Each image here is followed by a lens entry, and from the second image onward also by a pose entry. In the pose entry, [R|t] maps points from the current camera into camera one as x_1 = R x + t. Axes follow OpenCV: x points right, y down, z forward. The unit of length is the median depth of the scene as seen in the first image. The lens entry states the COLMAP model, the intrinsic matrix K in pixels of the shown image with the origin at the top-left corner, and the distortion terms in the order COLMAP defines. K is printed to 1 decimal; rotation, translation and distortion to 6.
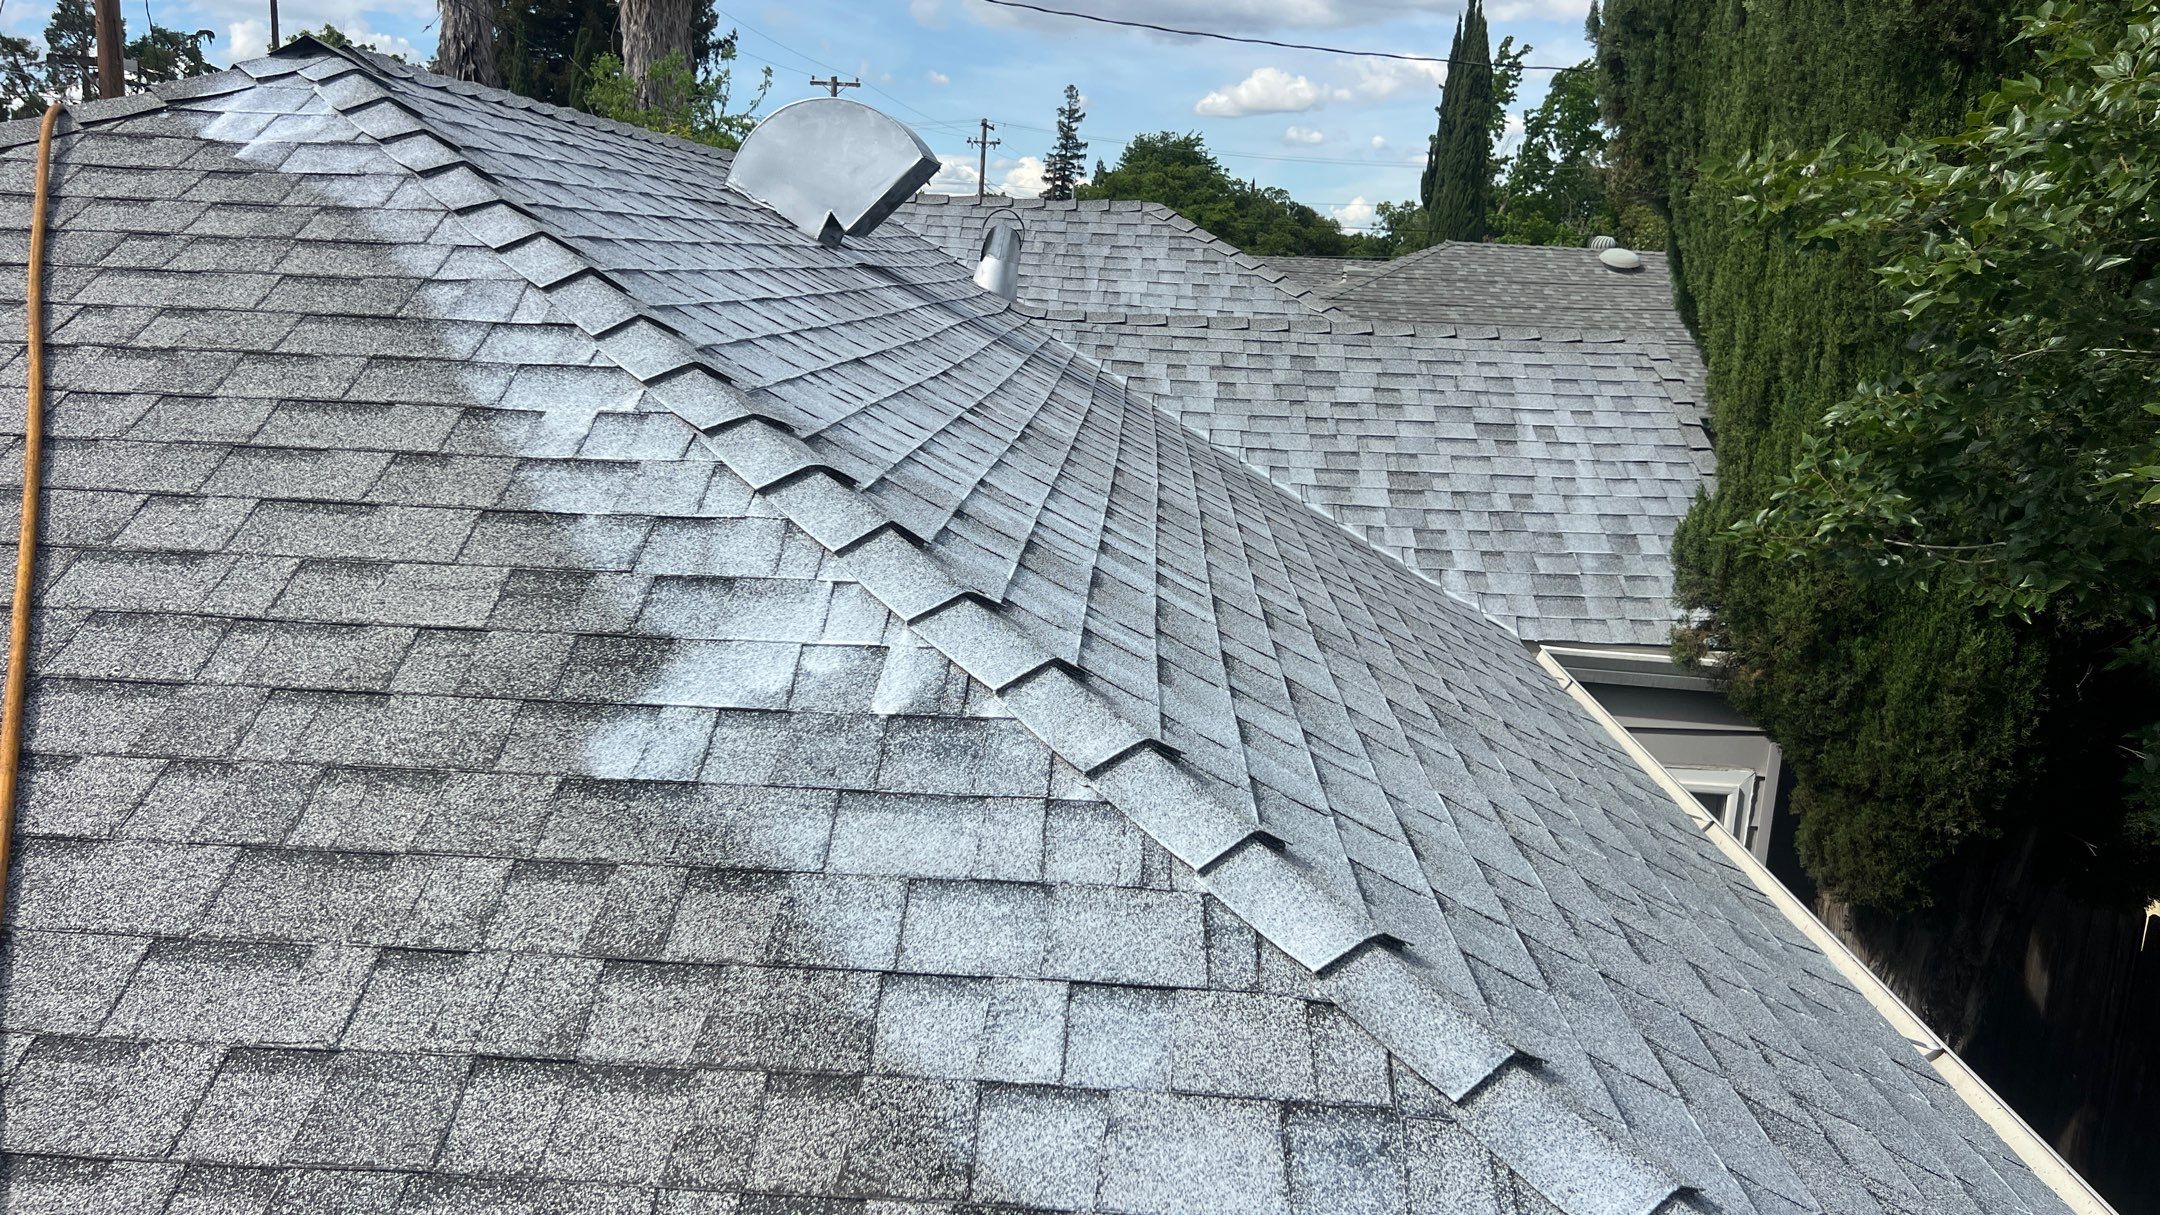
lens RADIAL K [[1621.5, 0, 1071.2], [0, 1621.5, 611.6], [0, 0, 1]] dist [0.079613, -0.092783]
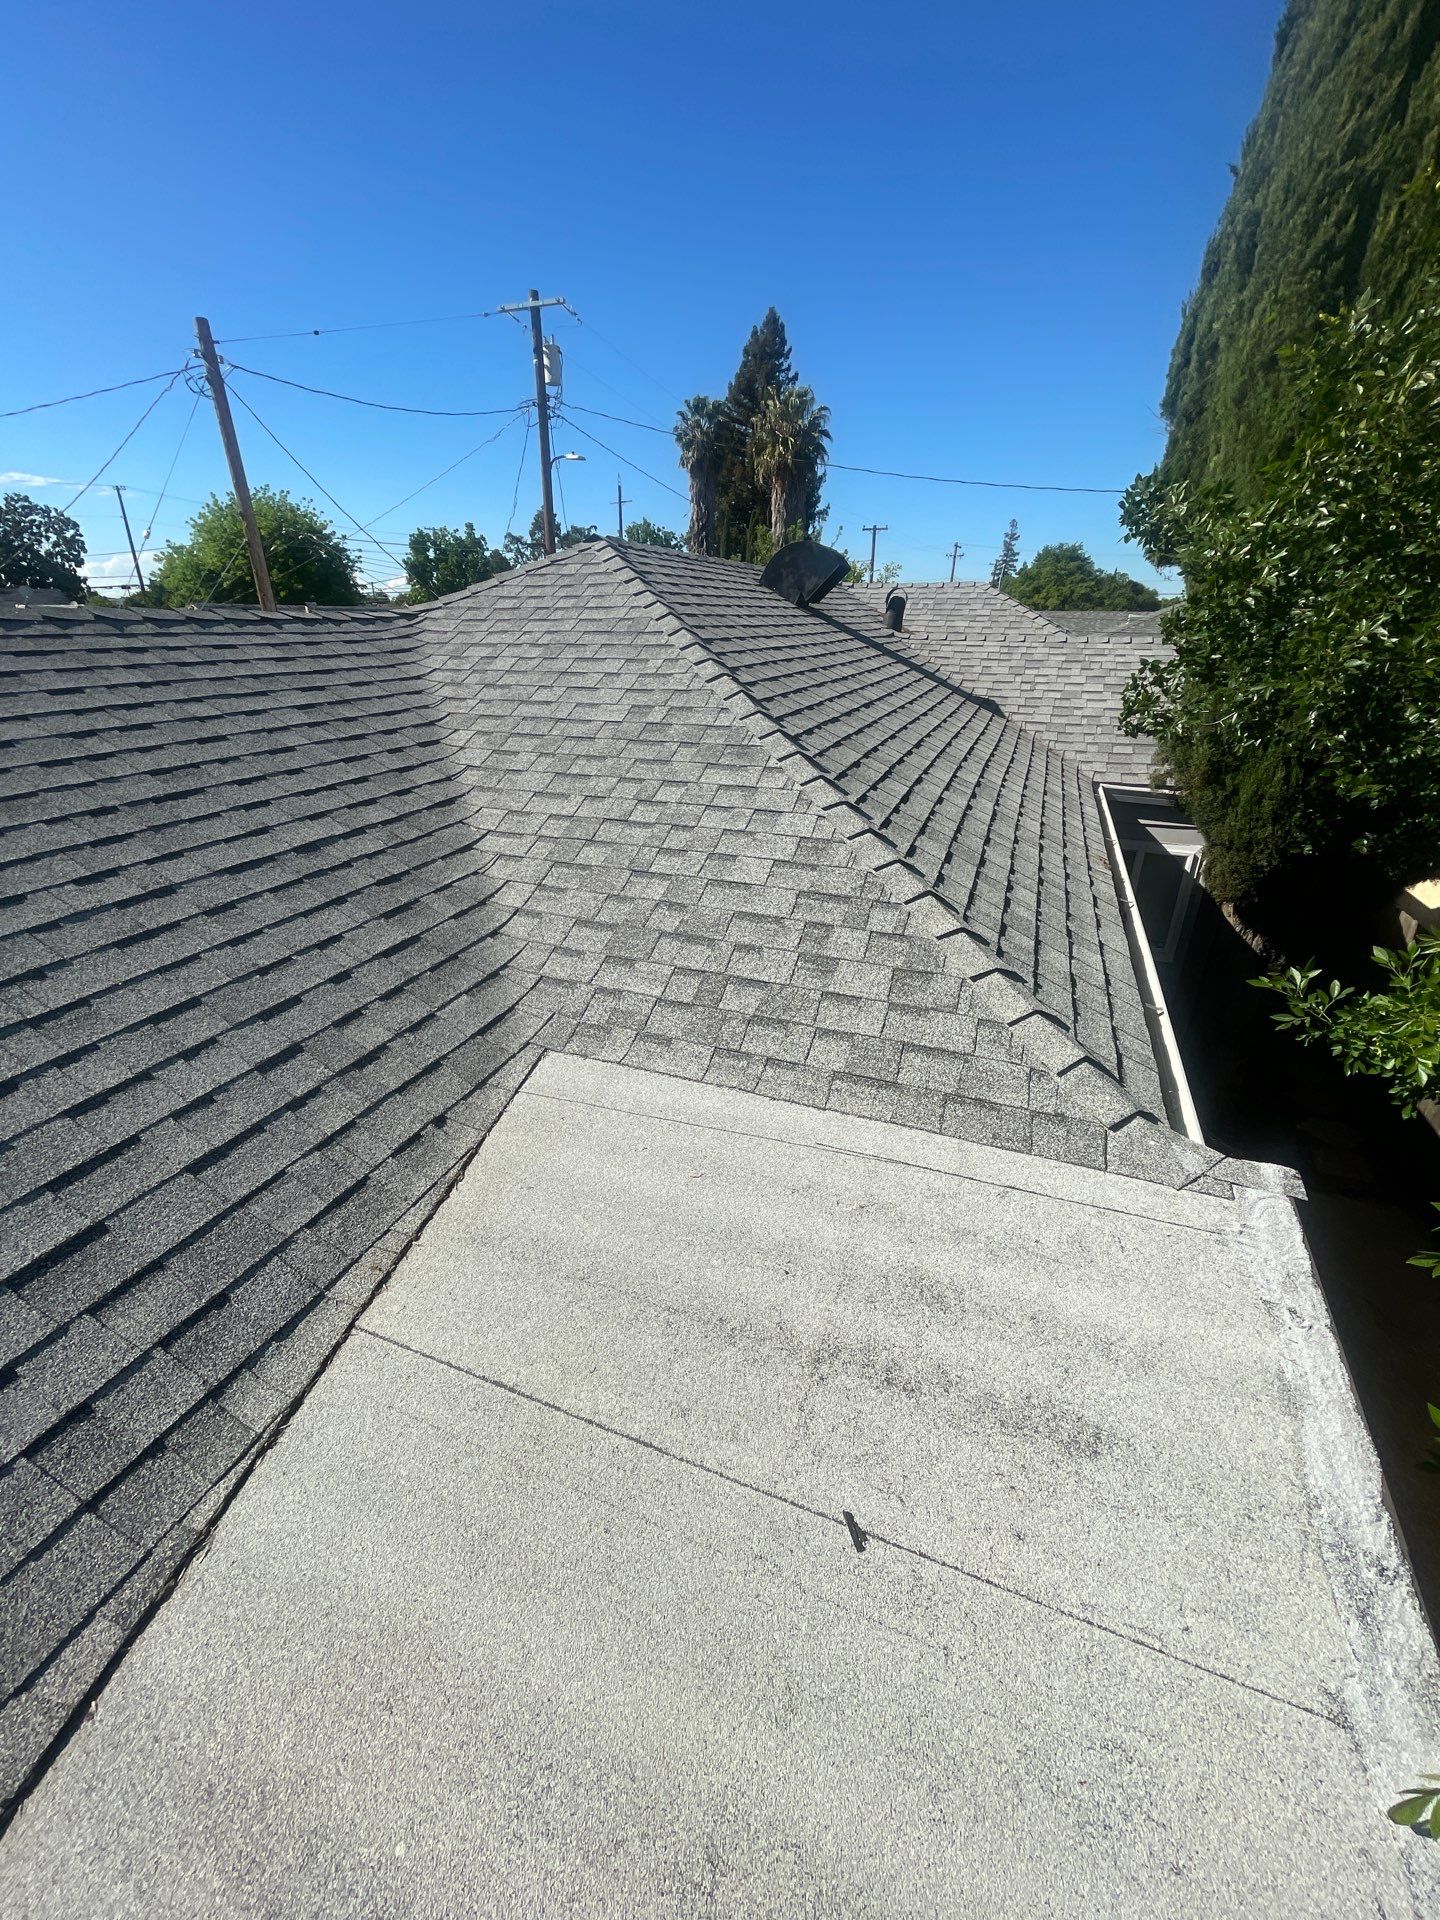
lens RADIAL K [[777.2, 0, 725.3], [0, 777.2, 962.3], [0, 0, 1]] dist [-0.003734, -0.000115]
pose [[0.948477, 0.093051, -0.302873, 0.117132], [-0.032135, 0.979226, 0.200210, 0.052370], [0.315211, -0.180162, 0.931764, -0.162484]]
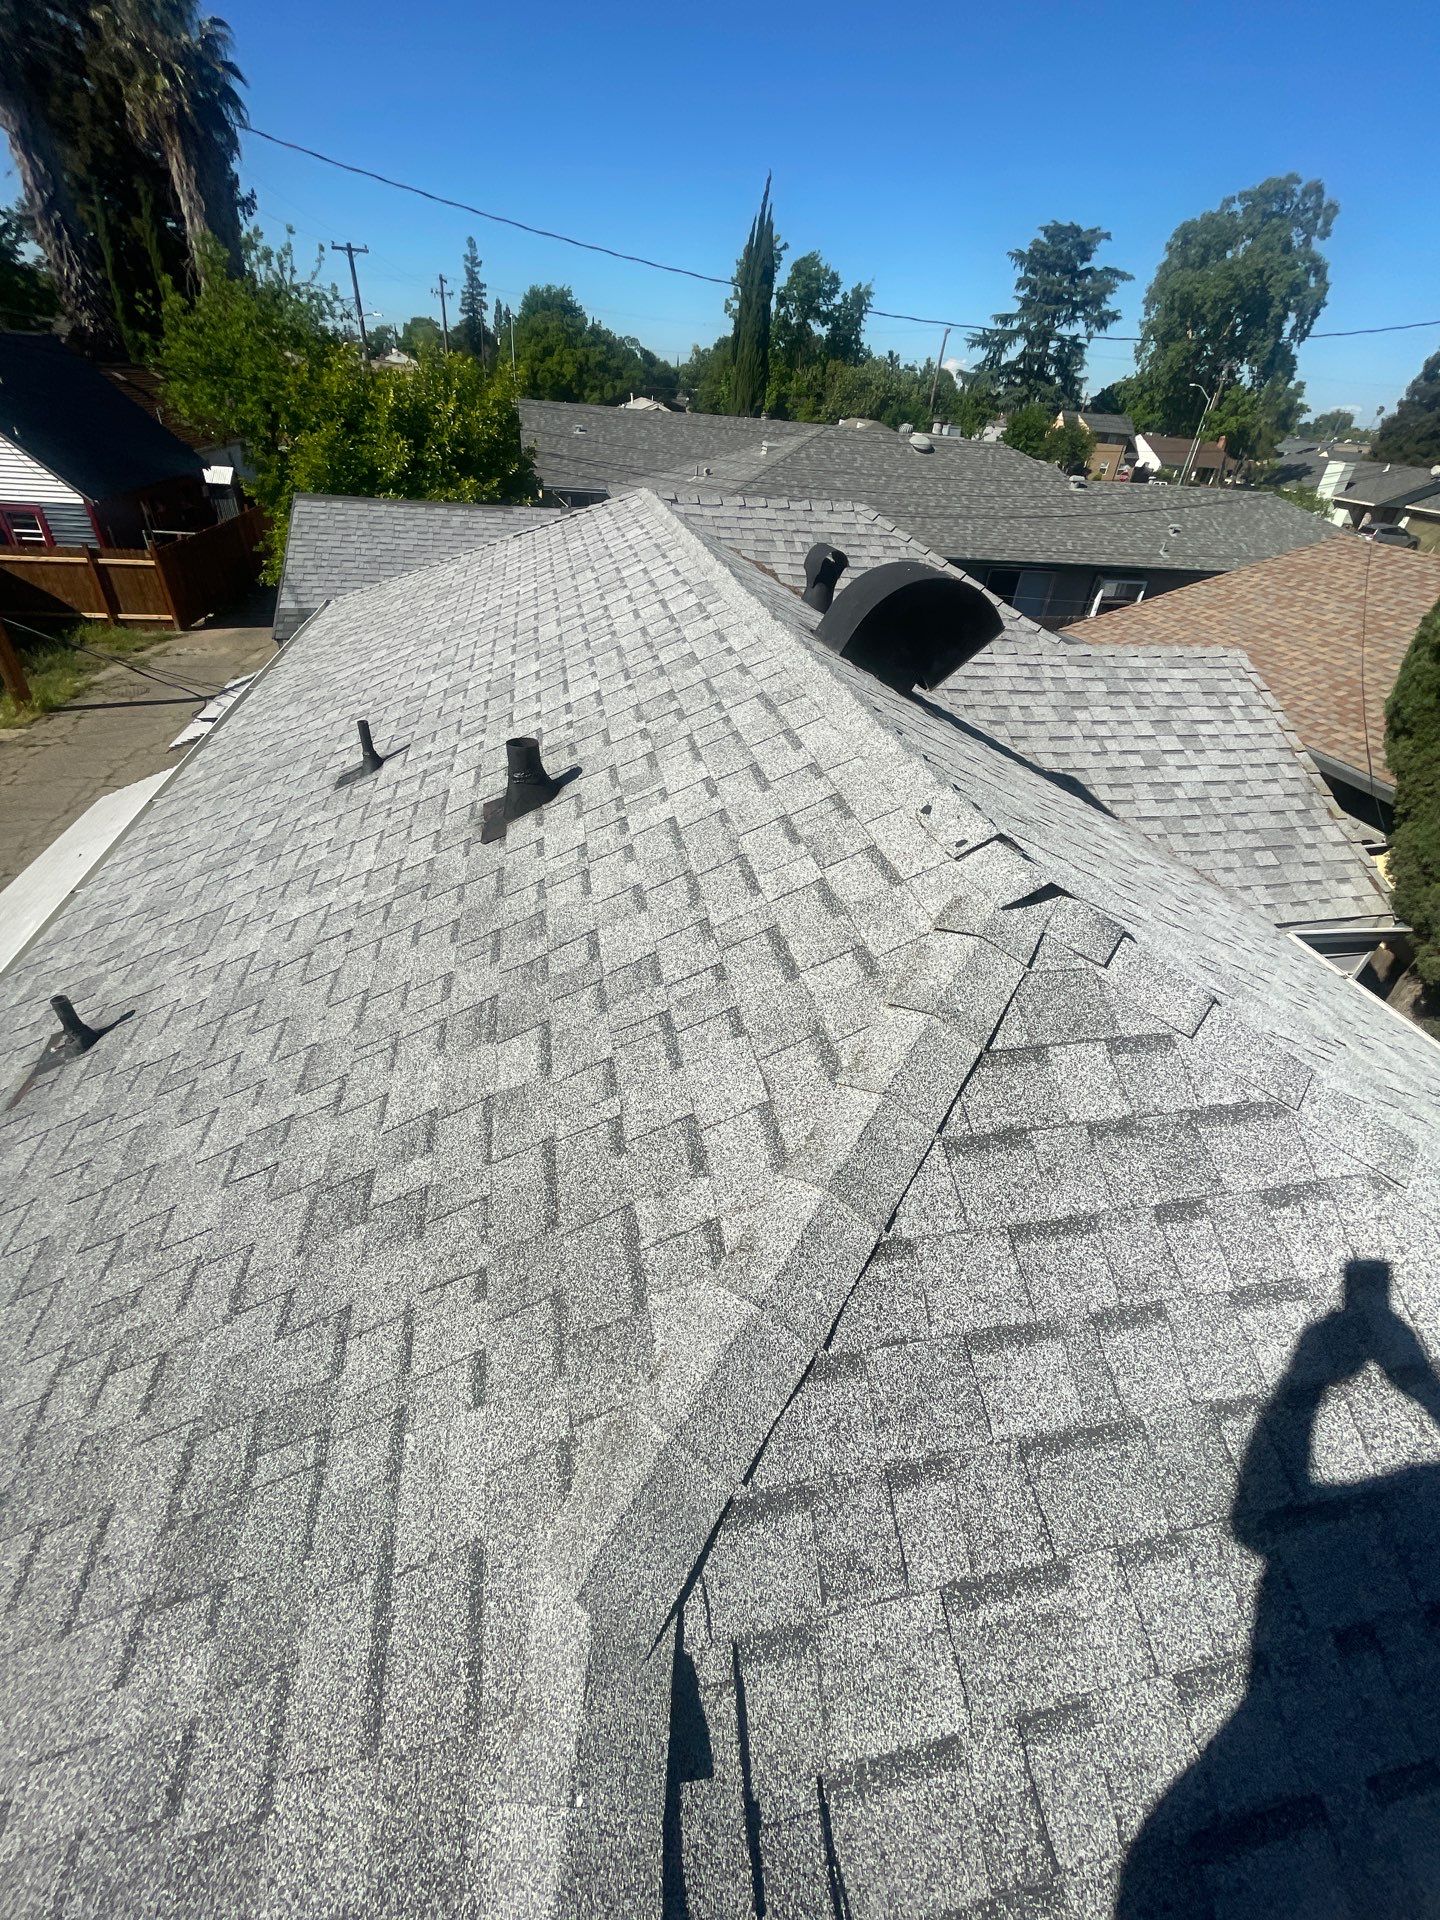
lens RADIAL K [[775.5, 0, 725.1], [0, 775.5, 962.4], [0, 0, 1]] dist [-0.003163, -0.000155]
pose [[0.968254, -0.128159, 0.214614, -0.359061], [0.024610, 0.903270, 0.428366, -0.244094], [-0.248753, -0.409486, 0.877749, 0.352150]]
